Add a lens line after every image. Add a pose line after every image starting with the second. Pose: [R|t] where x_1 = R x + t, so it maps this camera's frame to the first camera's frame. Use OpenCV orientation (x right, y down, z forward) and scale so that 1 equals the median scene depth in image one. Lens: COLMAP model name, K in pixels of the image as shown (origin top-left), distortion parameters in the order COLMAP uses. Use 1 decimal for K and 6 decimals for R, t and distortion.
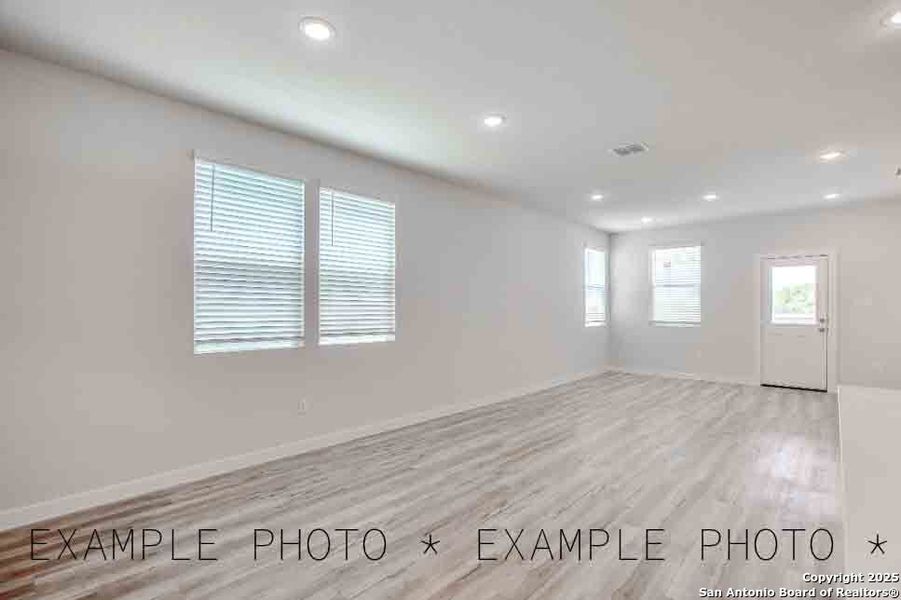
lens RADIAL K [[433.4, 0, 449.3], [0, 433.4, 307.1], [0, 0, 1]] dist [-0.014686, 0.006481]
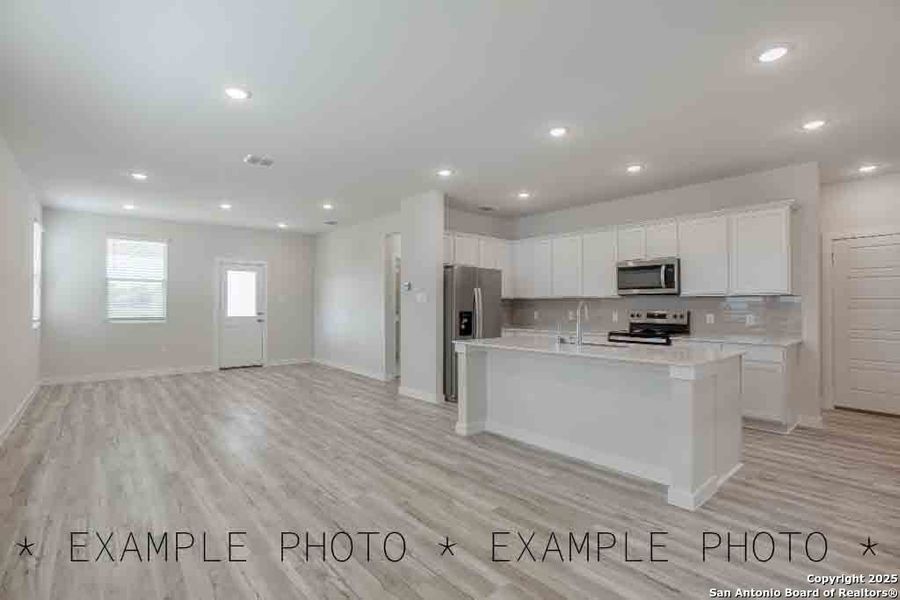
lens RADIAL K [[433.0, 0, 445.4], [0, 433.0, 301.0], [0, 0, 1]] dist [-0.014686, 0.006481]
pose [[0.144222, 0.008848, 0.989506, -0.356702], [-0.006160, 0.999949, -0.008043, -0.000707], [-0.989526, -0.004935, 0.144269, 0.221446]]
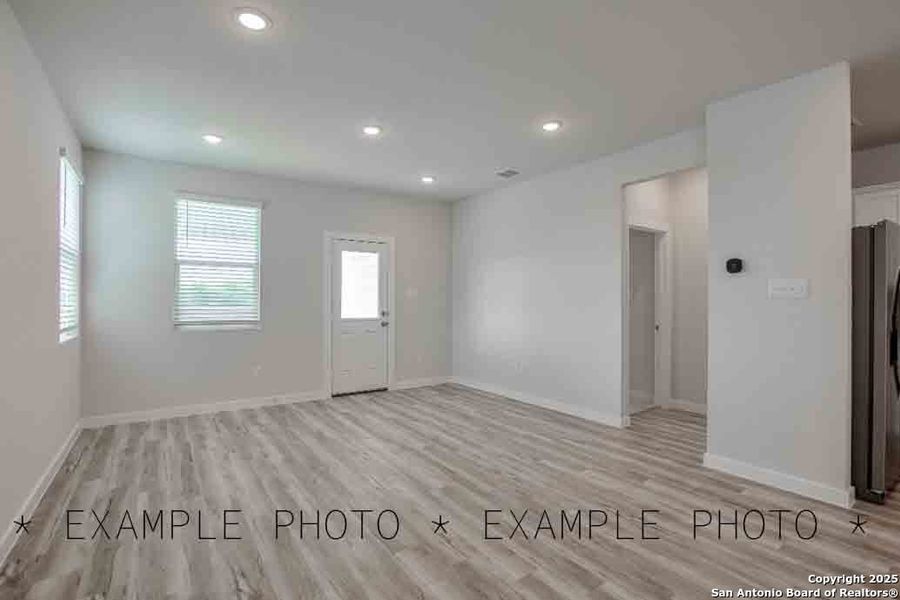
lens RADIAL K [[433.0, 0, 450.6], [0, 433.0, 299.0], [0, 0, 1]] dist [-0.014686, 0.006481]
pose [[0.225304, 0.003302, 0.974283, -0.006858], [-0.005867, 0.999981, -0.002032, 0.000453], [-0.974271, -0.005258, 0.225319, 0.612443]]
